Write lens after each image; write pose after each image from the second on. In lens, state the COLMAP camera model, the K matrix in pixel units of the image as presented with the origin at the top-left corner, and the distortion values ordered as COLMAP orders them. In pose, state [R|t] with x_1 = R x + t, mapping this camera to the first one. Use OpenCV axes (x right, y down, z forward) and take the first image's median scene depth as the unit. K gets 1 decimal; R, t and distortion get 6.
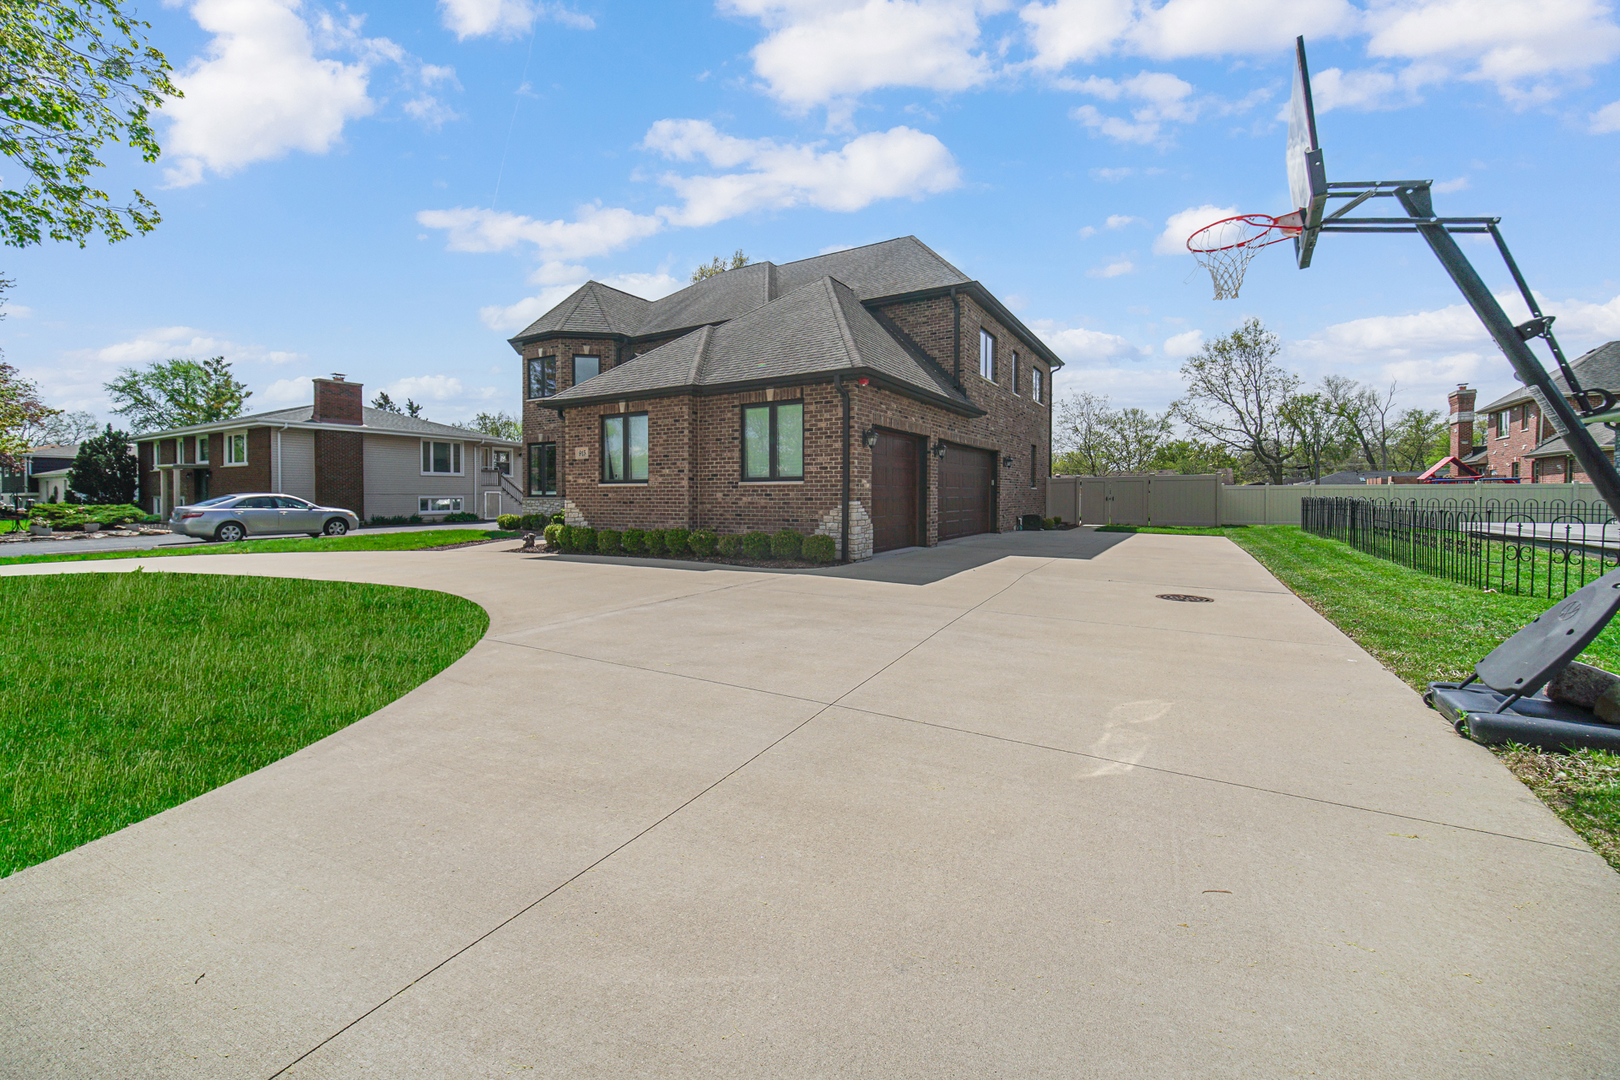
lens RADIAL K [[660.3, 0, 794.4], [0, 660.3, 500.4], [0, 0, 1]] dist [-0.004953, 0.000076]
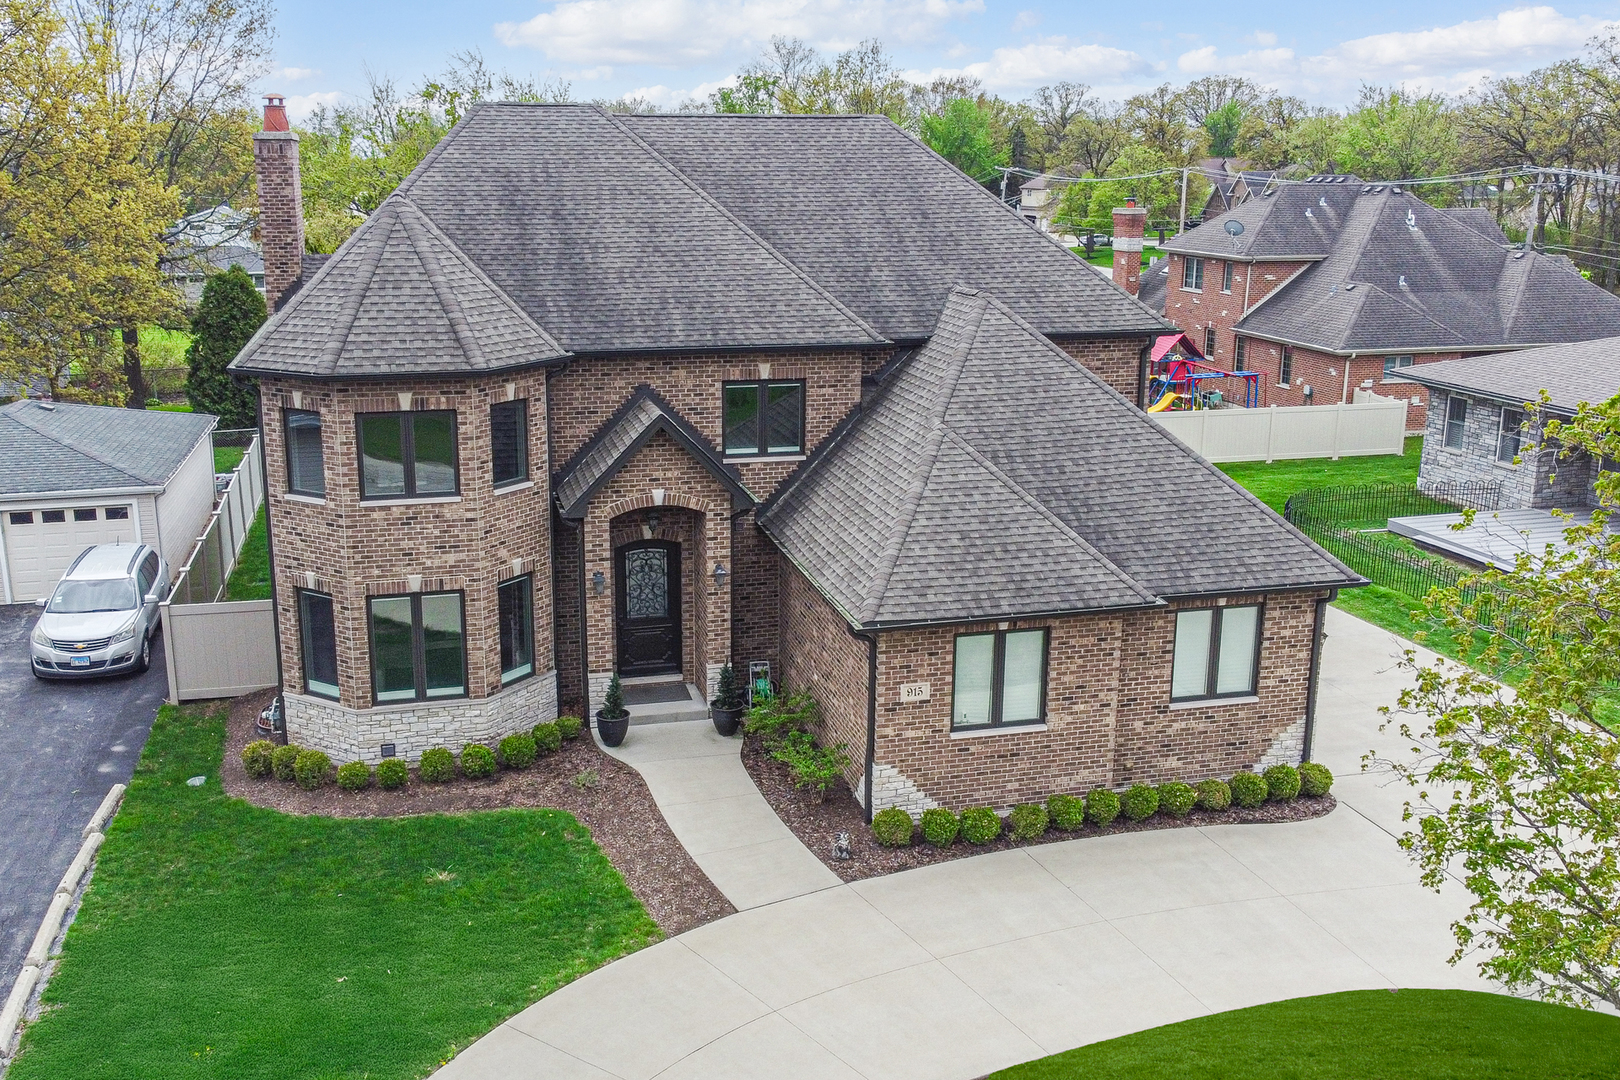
lens RADIAL K [[1516.5, 0, 809.4], [0, 1516.5, 537.0], [0, 0, 1]] dist [-0.007850, 0.000000]
pose [[0.687660, -0.171544, 0.705476, -1.539393], [0.001539, 0.972028, 0.234859, -0.616195], [-0.726031, -0.160417, 0.668689, 0.147425]]
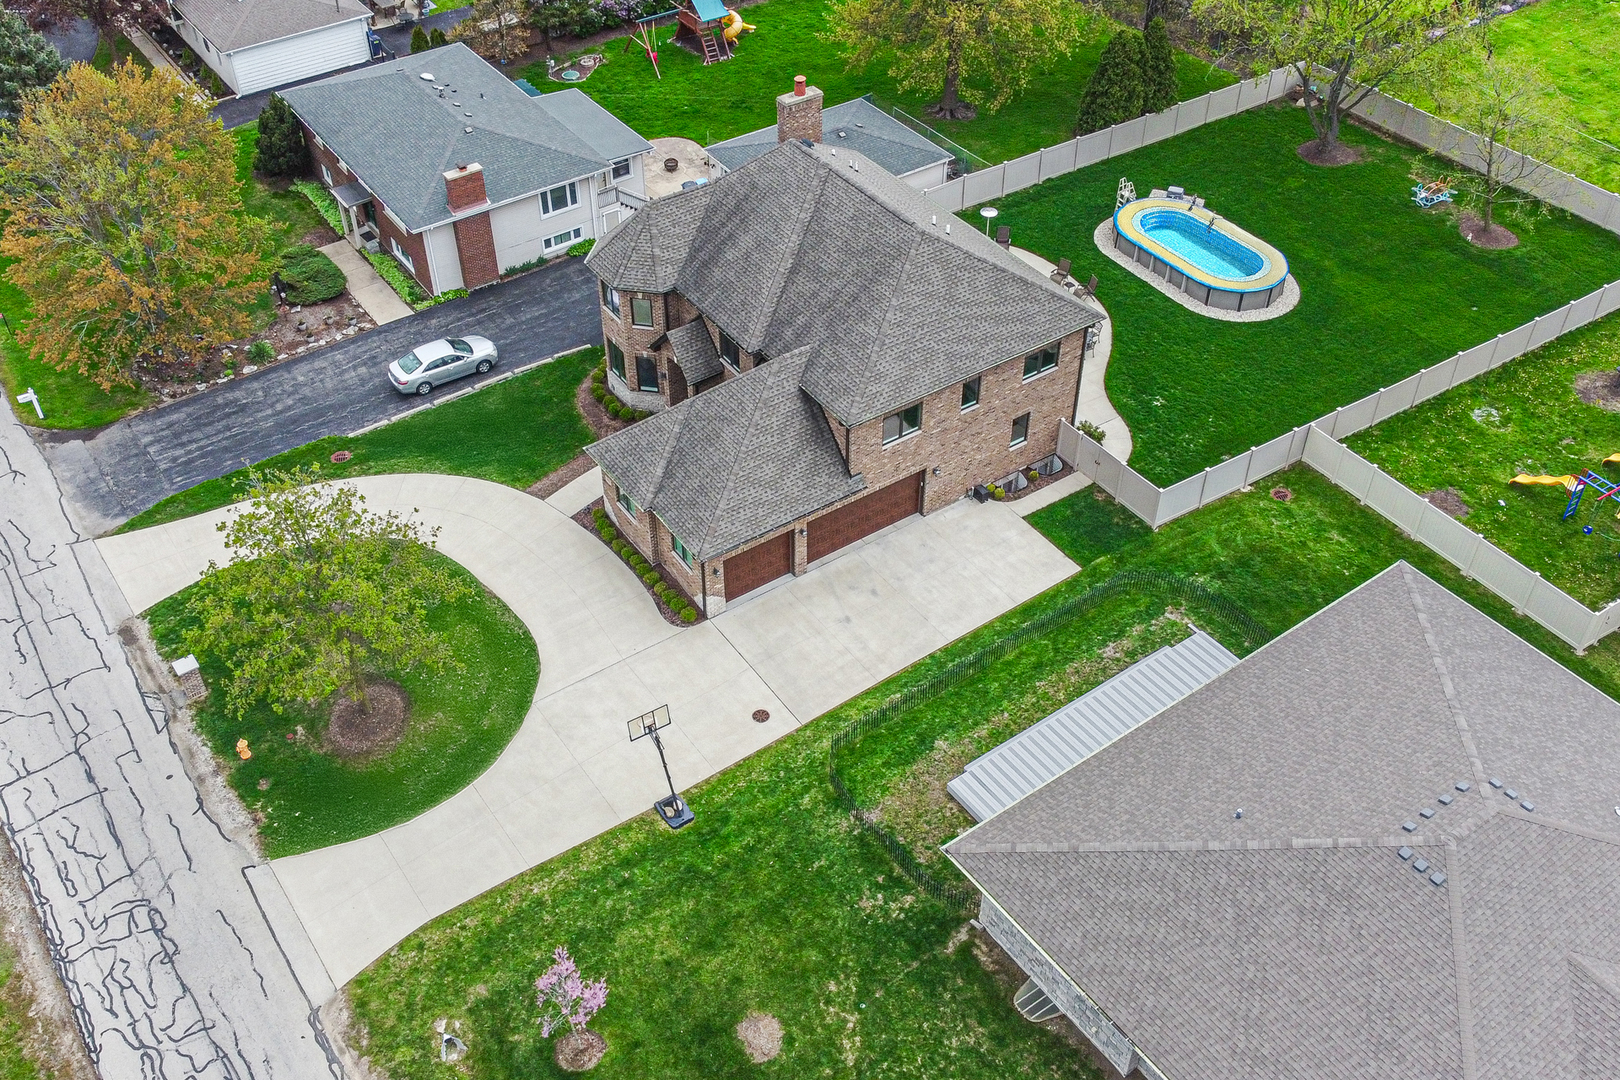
lens RADIAL K [[1516.5, 0, 822.7], [0, 1516.5, 544.6], [0, 0, 1]] dist [-0.007850, 0.000000]
pose [[0.917340, 0.261235, -0.300407, 1.537583], [0.006589, 0.744526, 0.667561, -2.812560], [0.398051, -0.614360, 0.681262, -1.688143]]
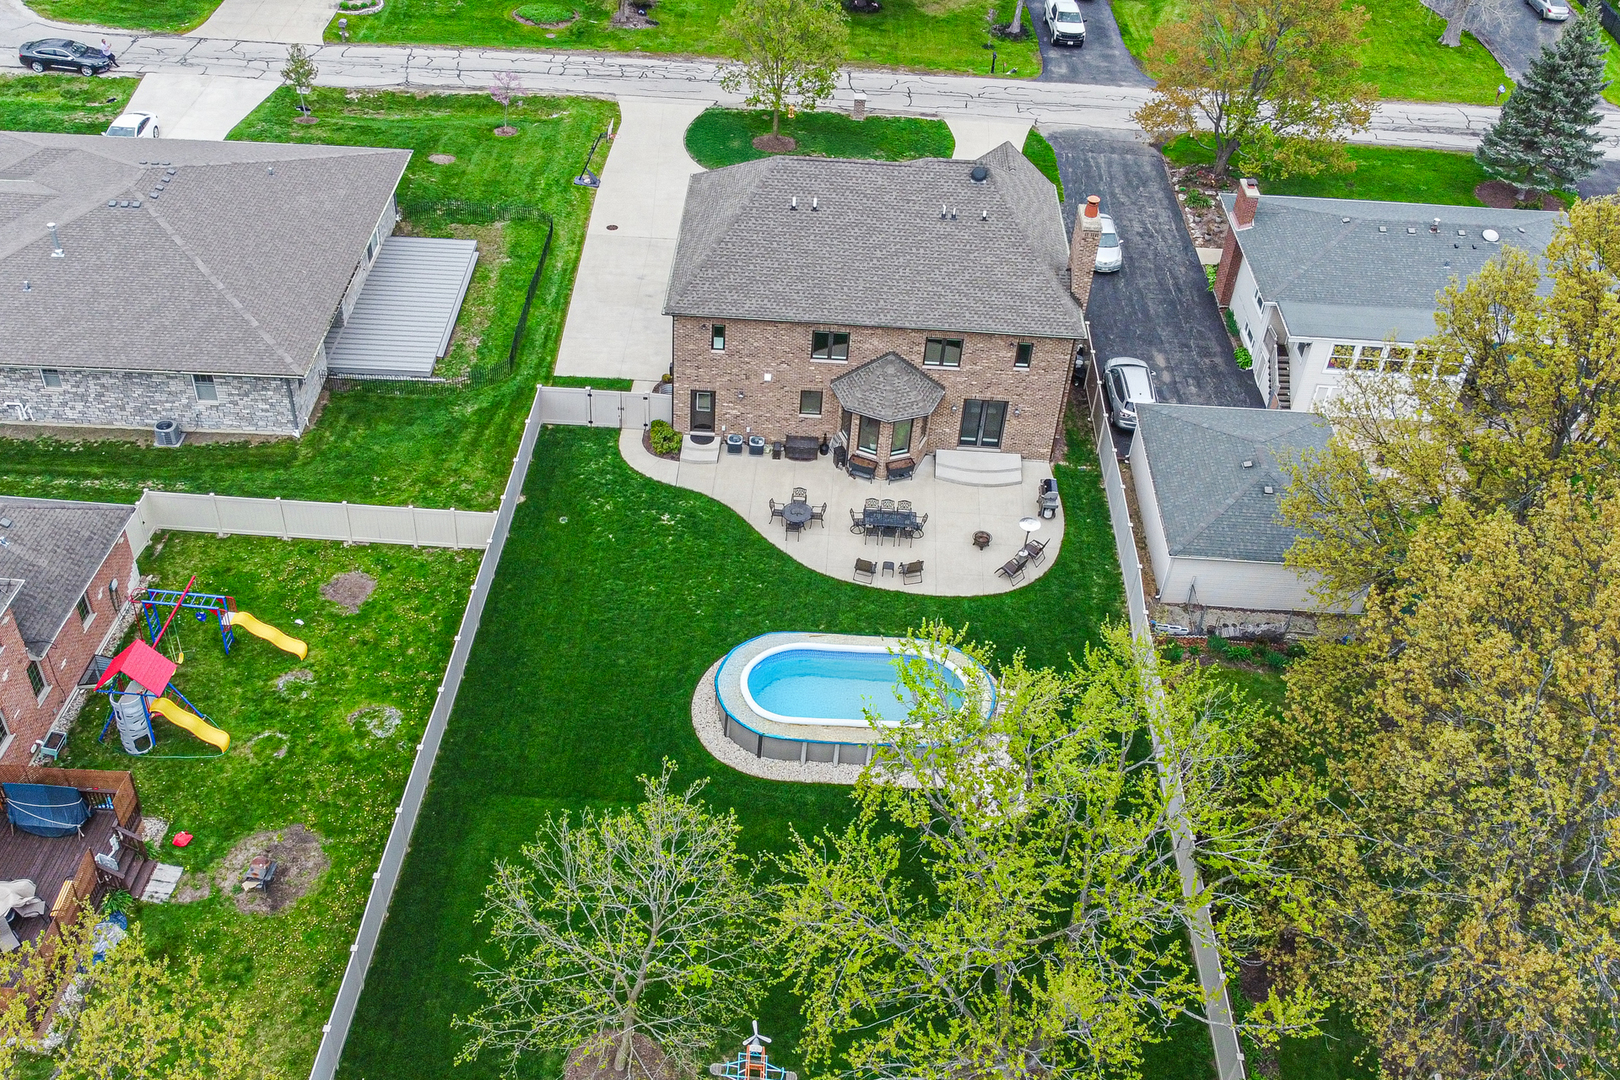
lens RADIAL K [[1516.5, 0, 803.8], [0, 1516.5, 525.4], [0, 0, 1]] dist [-0.007850, 0.000000]
pose [[-0.864671, 0.286737, -0.412463, 2.434844], [-0.047016, 0.771287, 0.634748, -2.746637], [0.500134, 0.568241, -0.653428, 5.404840]]
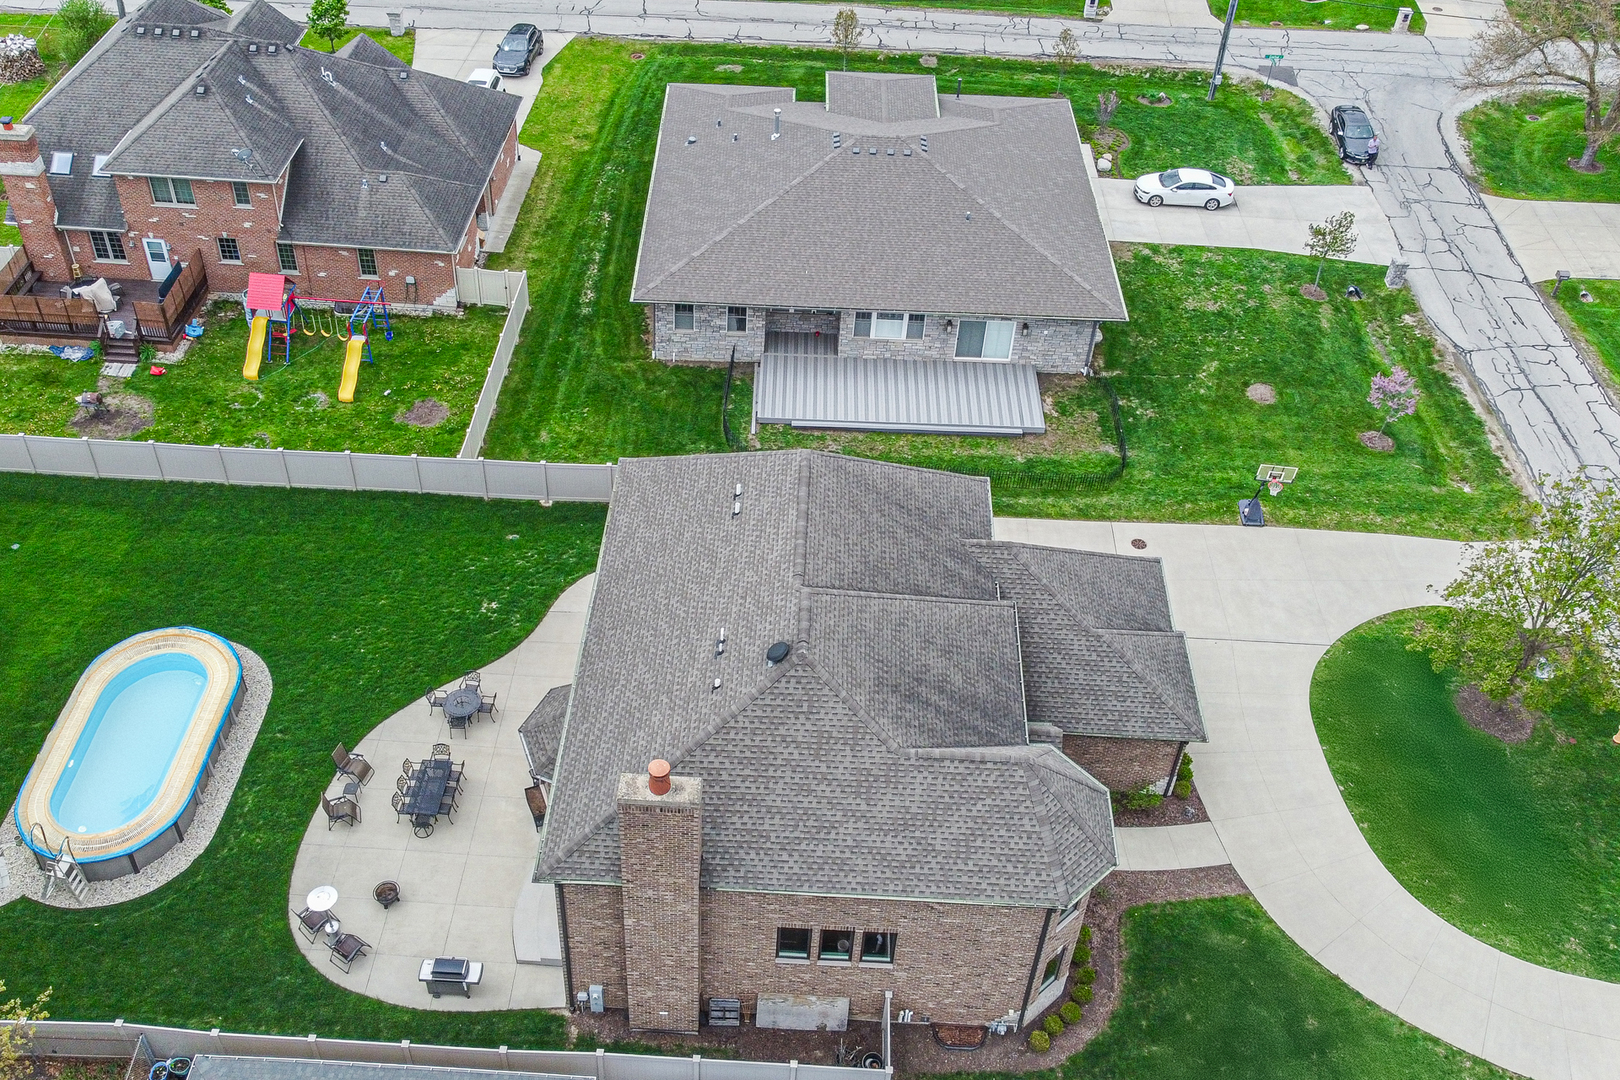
lens RADIAL K [[1516.5, 0, 814.6], [0, 1516.5, 530.9], [0, 0, 1]] dist [-0.007850, 0.000000]
pose [[-0.503671, -0.584524, 0.636119, -1.879006], [-0.037562, 0.750459, 0.659849, -2.718944], [-0.863079, 0.308453, -0.399940, 3.087496]]
